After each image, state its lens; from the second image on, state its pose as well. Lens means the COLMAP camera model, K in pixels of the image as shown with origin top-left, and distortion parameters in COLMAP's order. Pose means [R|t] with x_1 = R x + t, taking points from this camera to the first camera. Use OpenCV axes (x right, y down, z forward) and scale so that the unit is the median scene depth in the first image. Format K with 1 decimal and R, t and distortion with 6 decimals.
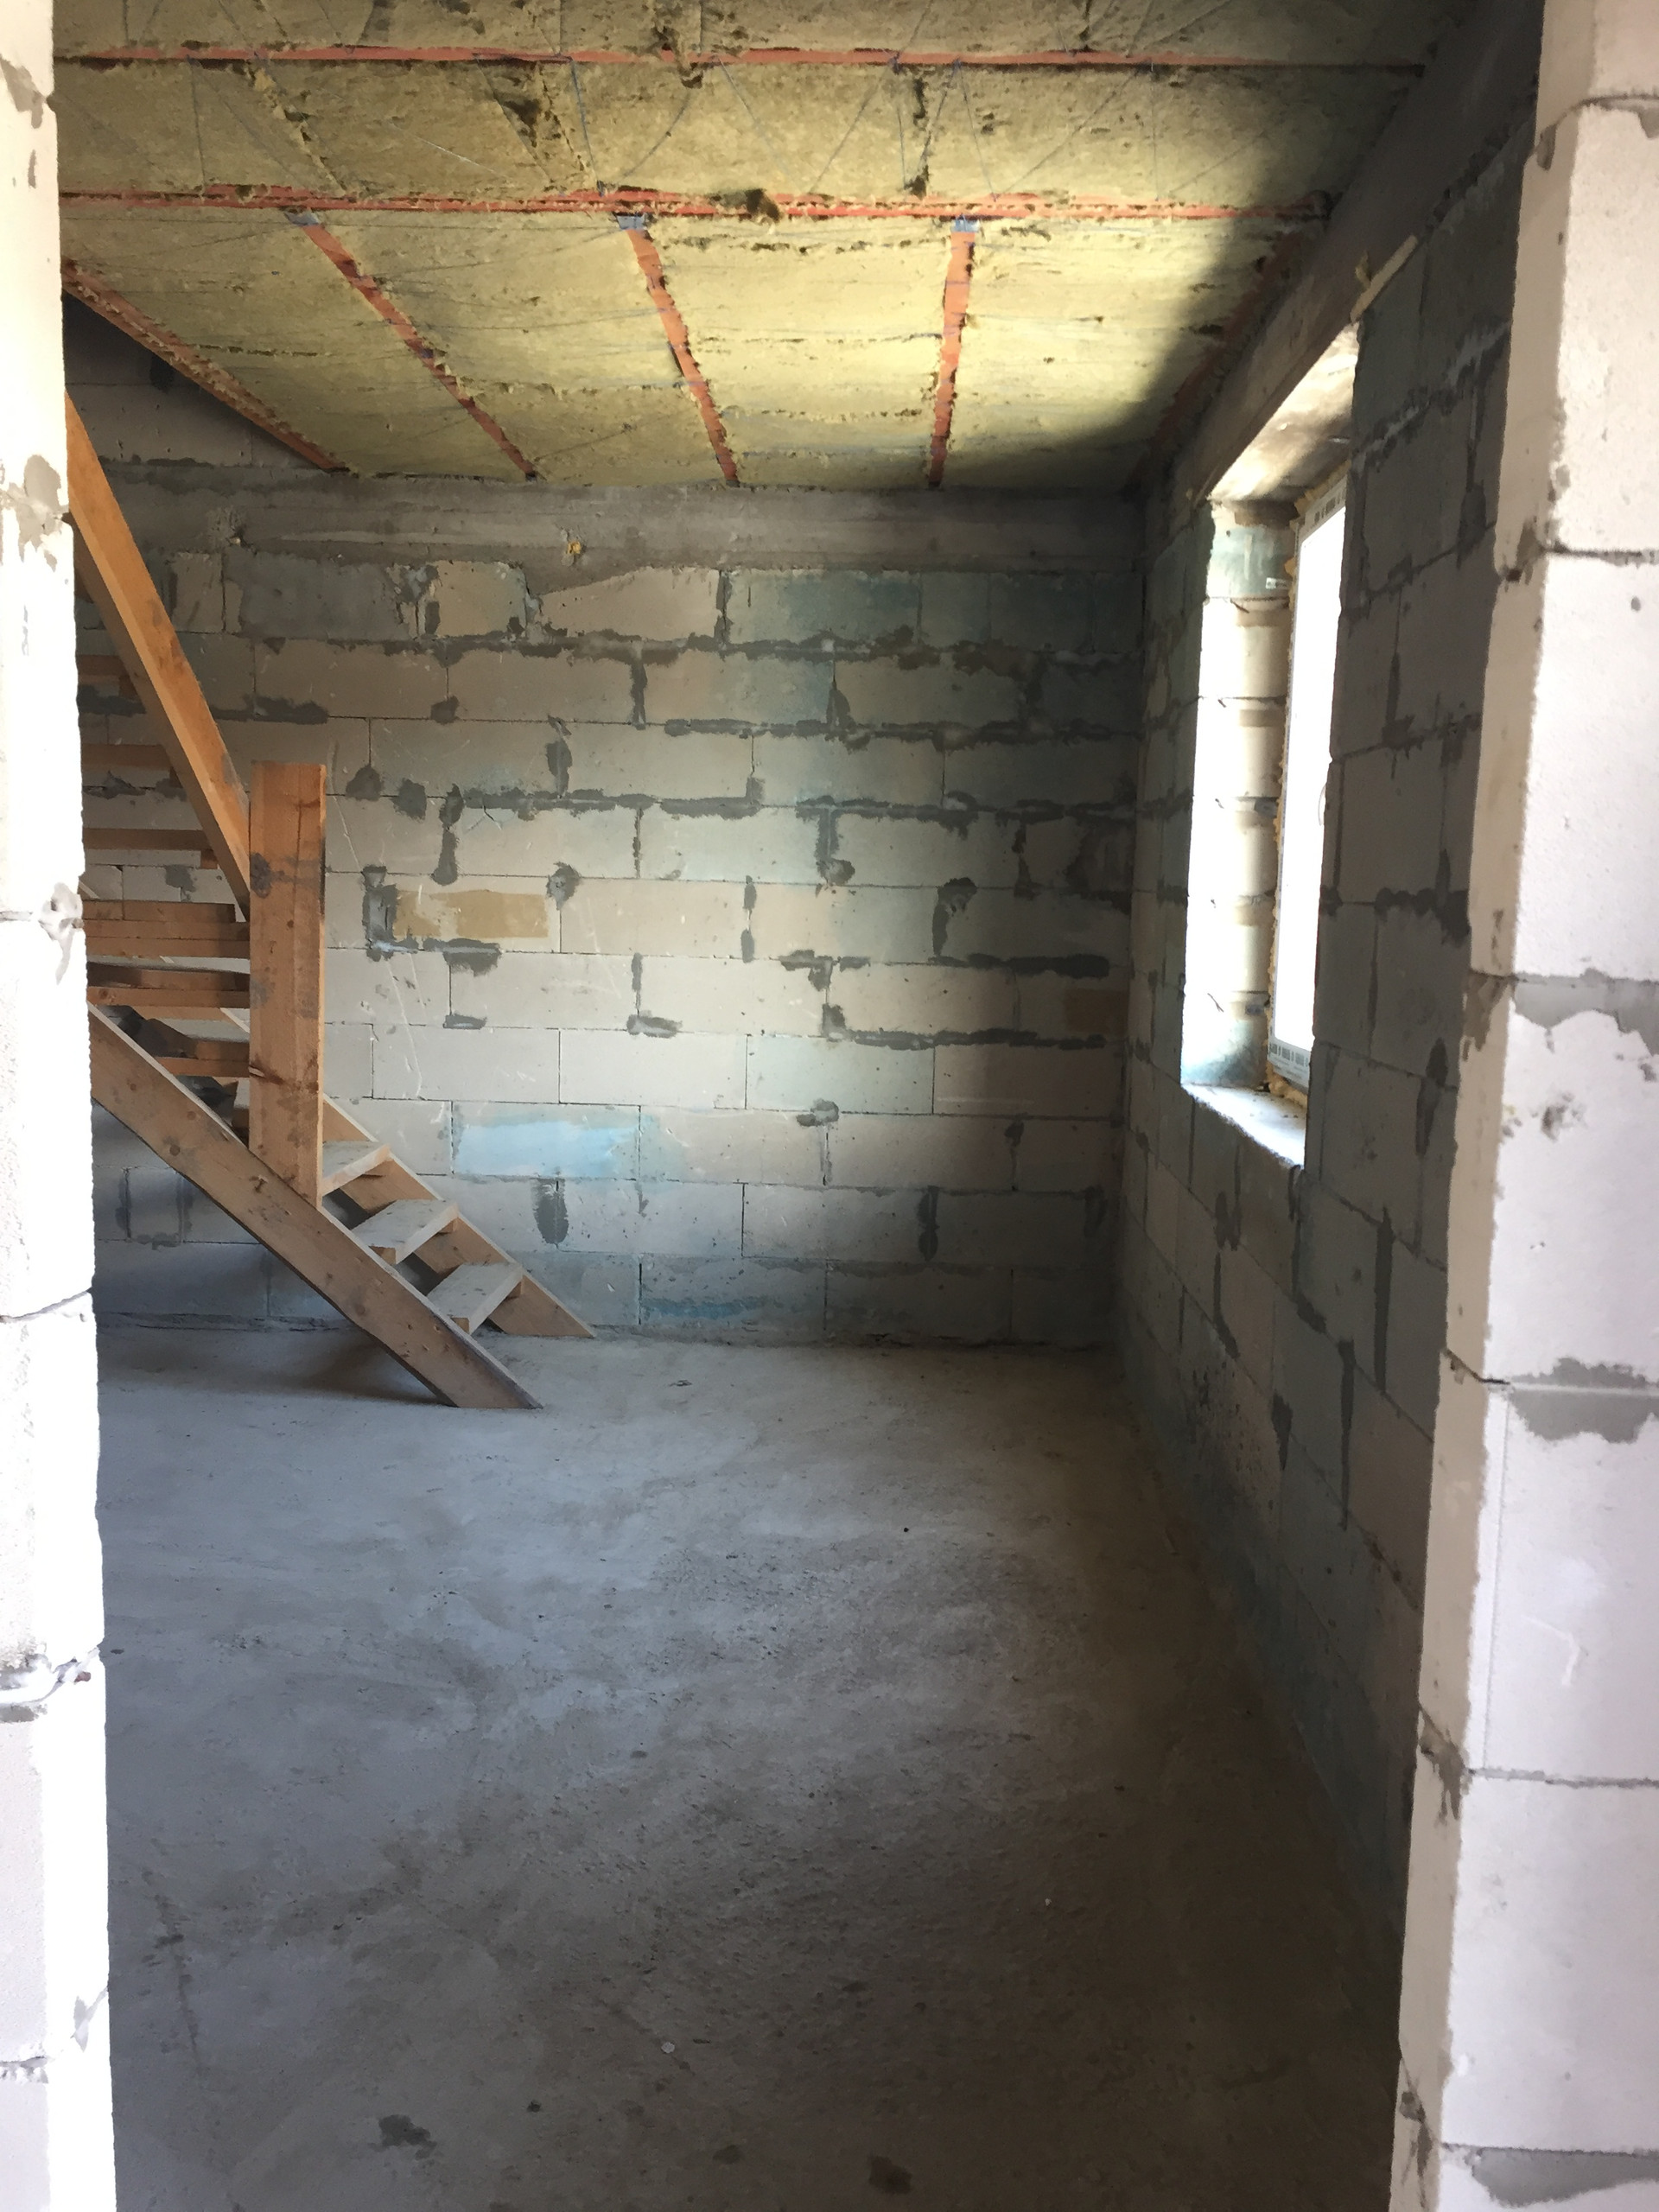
lens RADIAL K [[1884.3, 0, 827.2], [0, 1884.3, 1118.0], [0, 0, 1]] dist [0.081755, -0.092566]
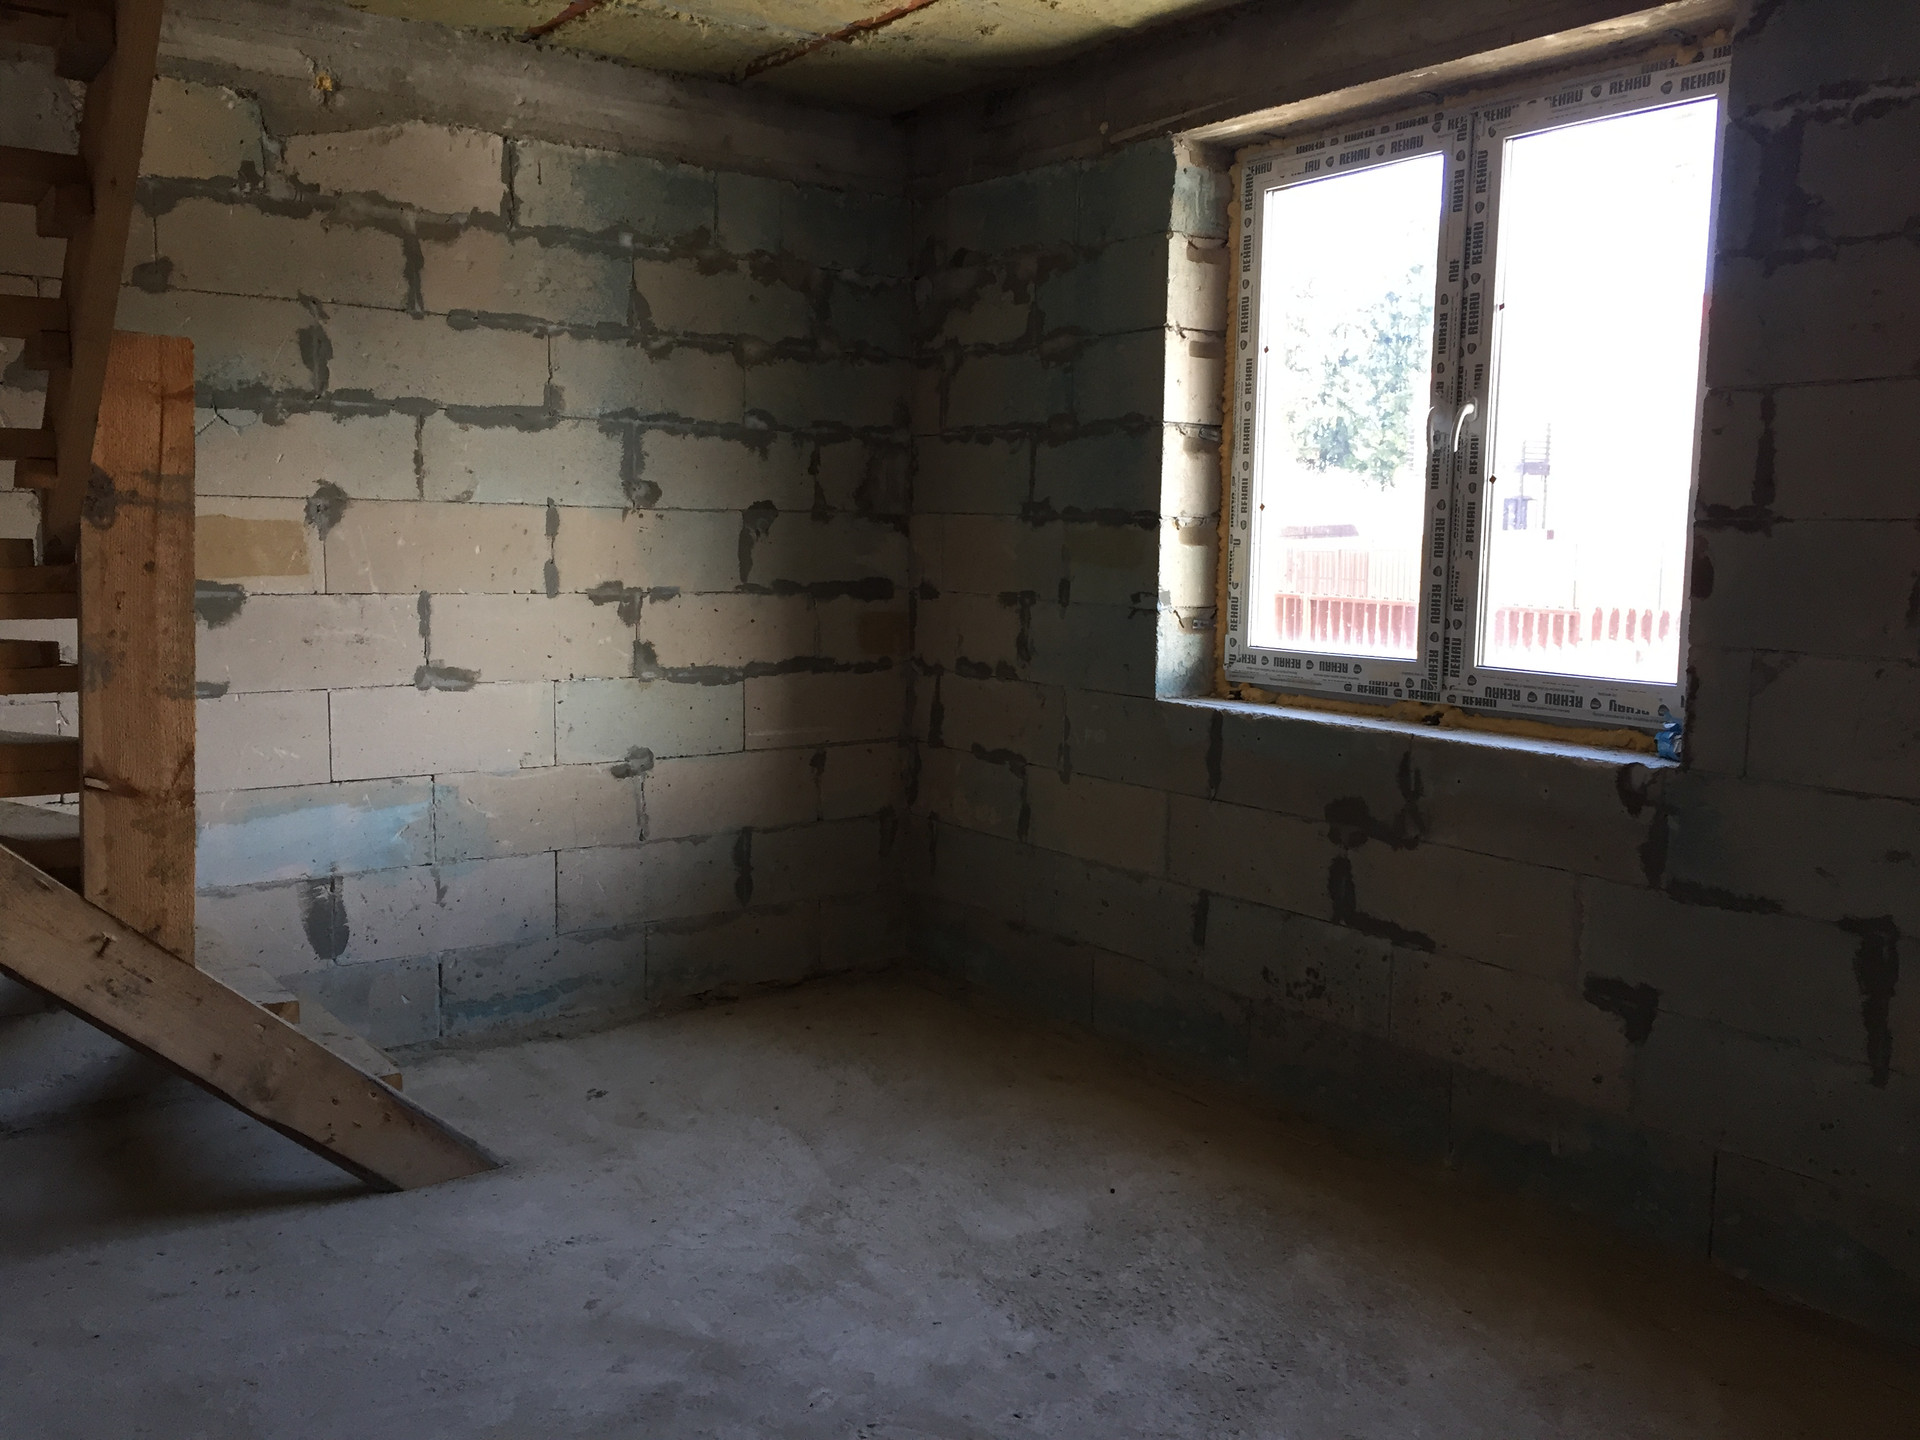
lens RADIAL K [[1635.6, 0, 955.8], [0, 1635.6, 720.7], [0, 0, 1]] dist [0.081755, -0.092566]
pose [[0.779371, -0.084612, 0.620824, -0.422832], [0.081098, 0.996128, 0.033953, -0.041518], [-0.621293, 0.023885, 0.783214, 0.332765]]
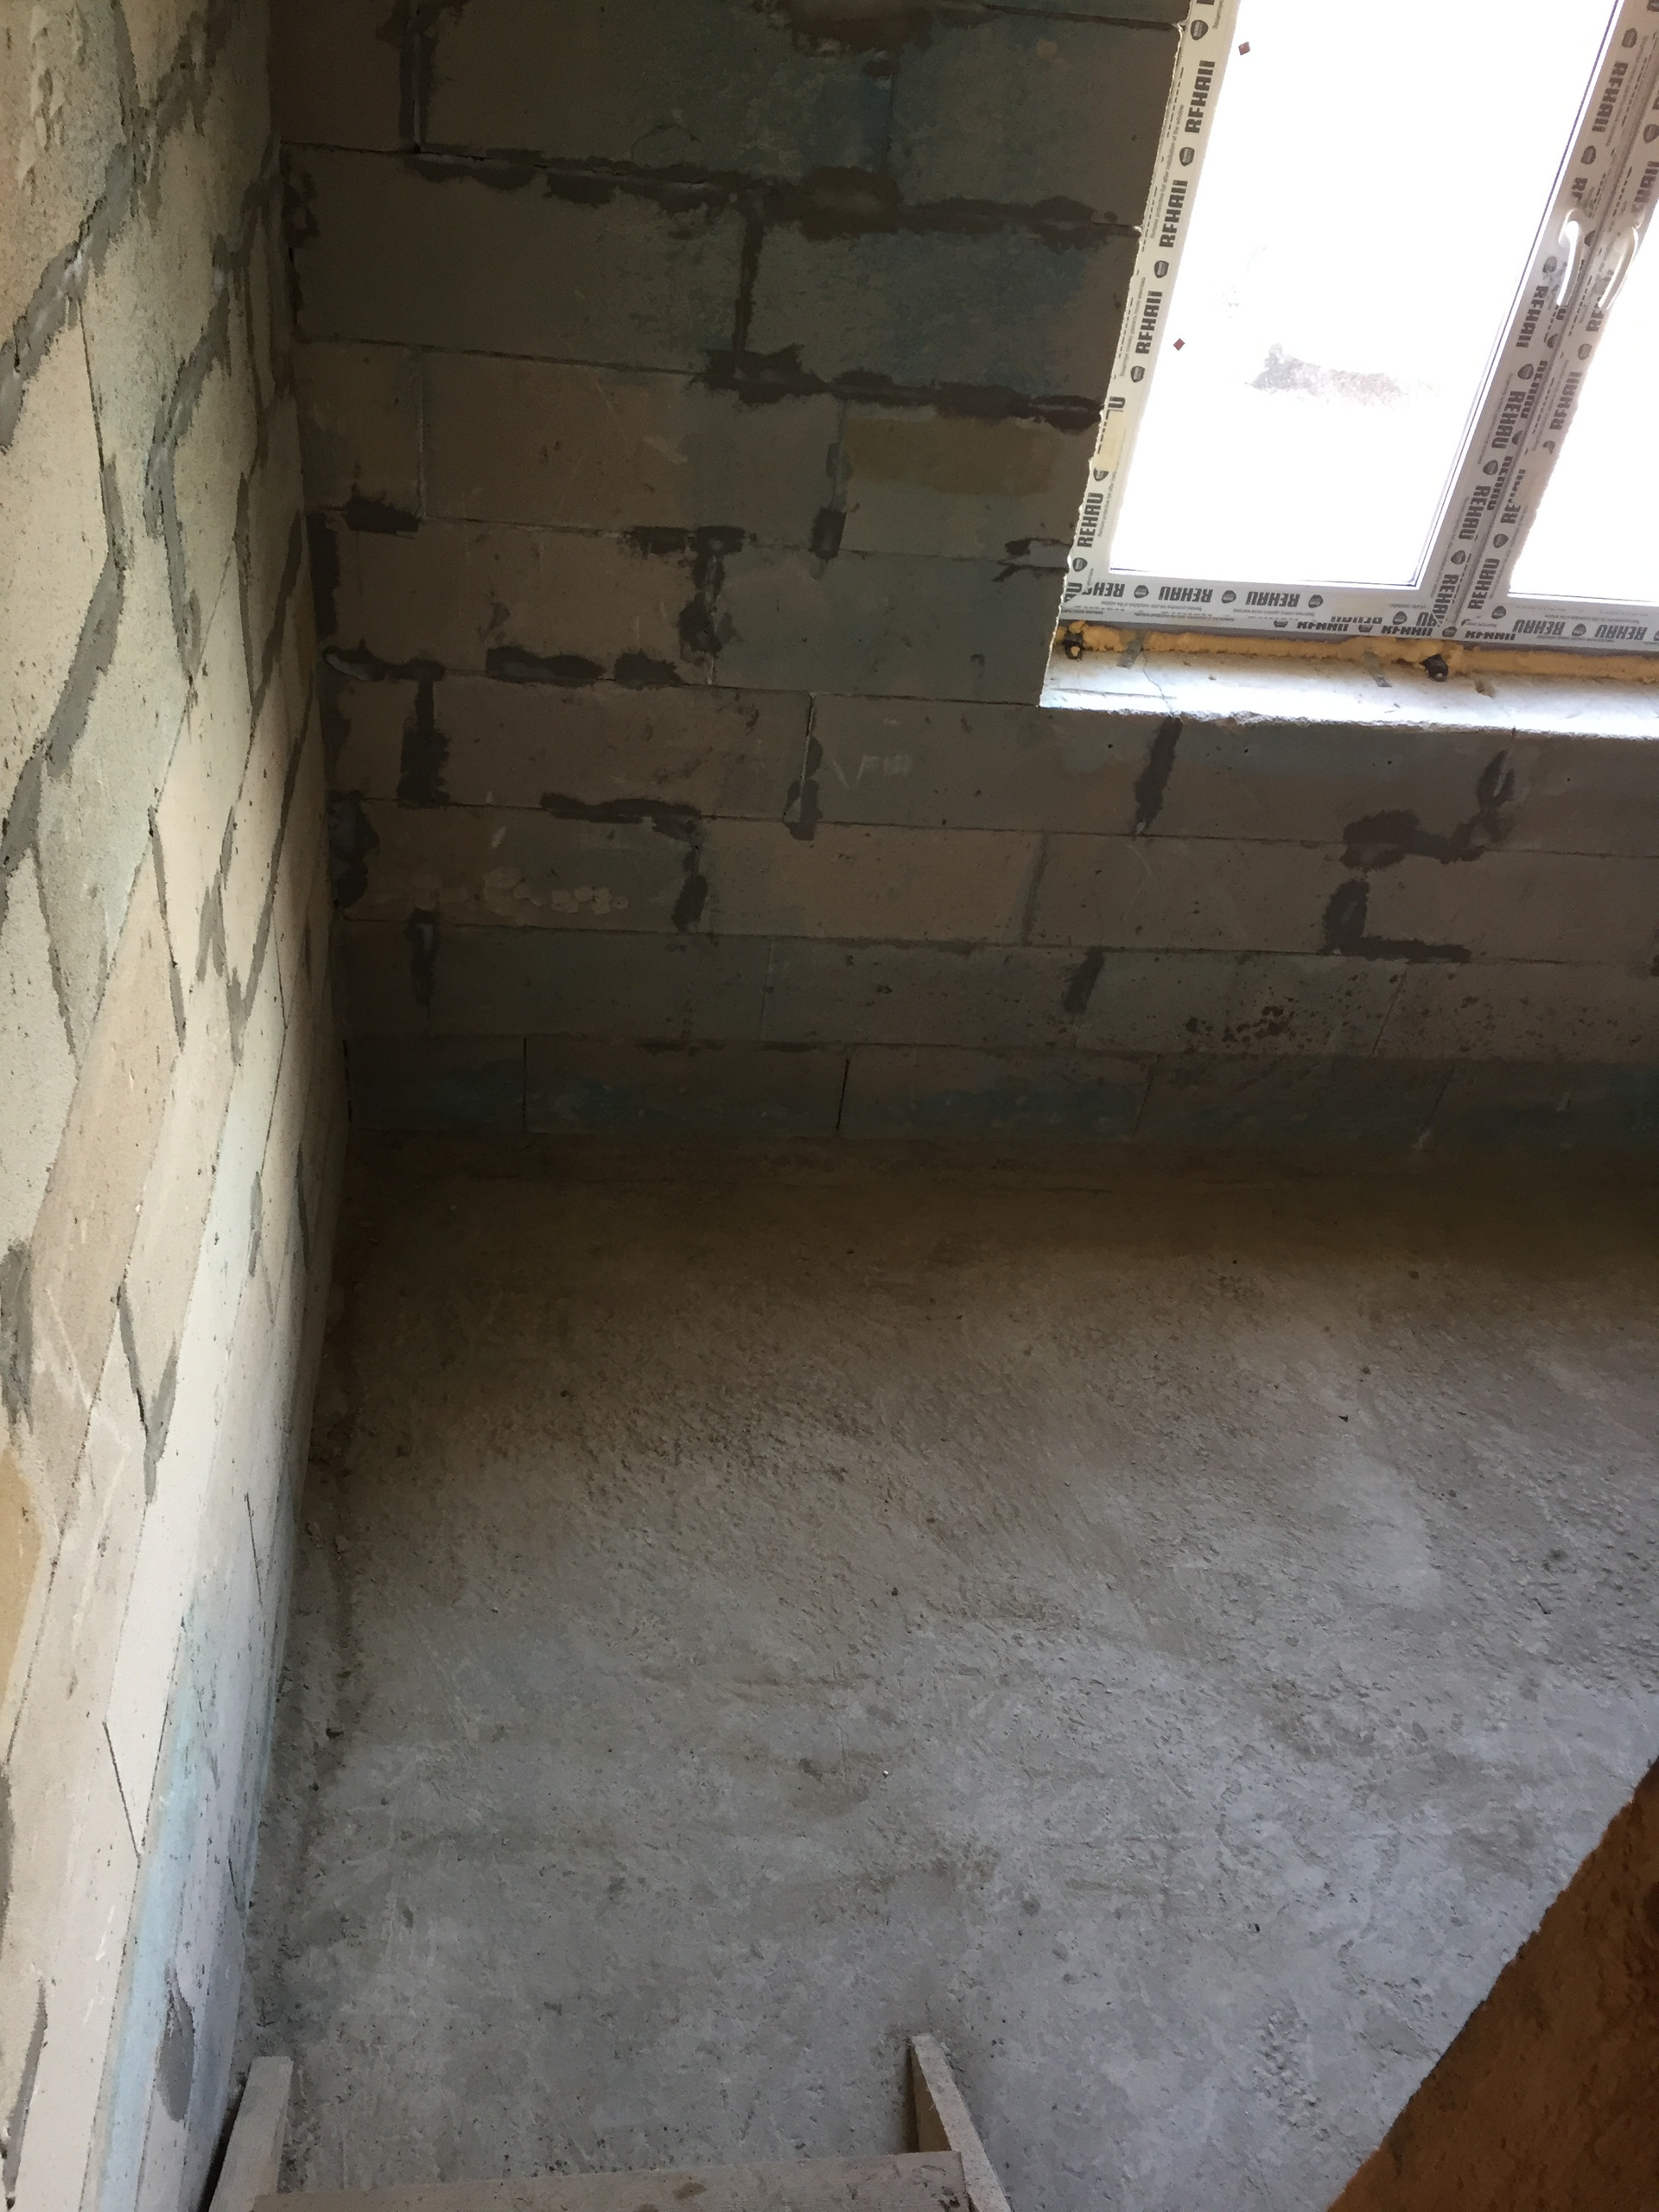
lens RADIAL K [[1884.3, 0, 832.2], [0, 1884.3, 1118.8], [0, 0, 1]] dist [0.081755, -0.092566]
pose [[-0.136785, -0.681892, 0.718549, -0.328792], [0.003266, 0.725053, 0.688686, -0.328076], [-0.990595, 0.096549, -0.096949, 1.052879]]
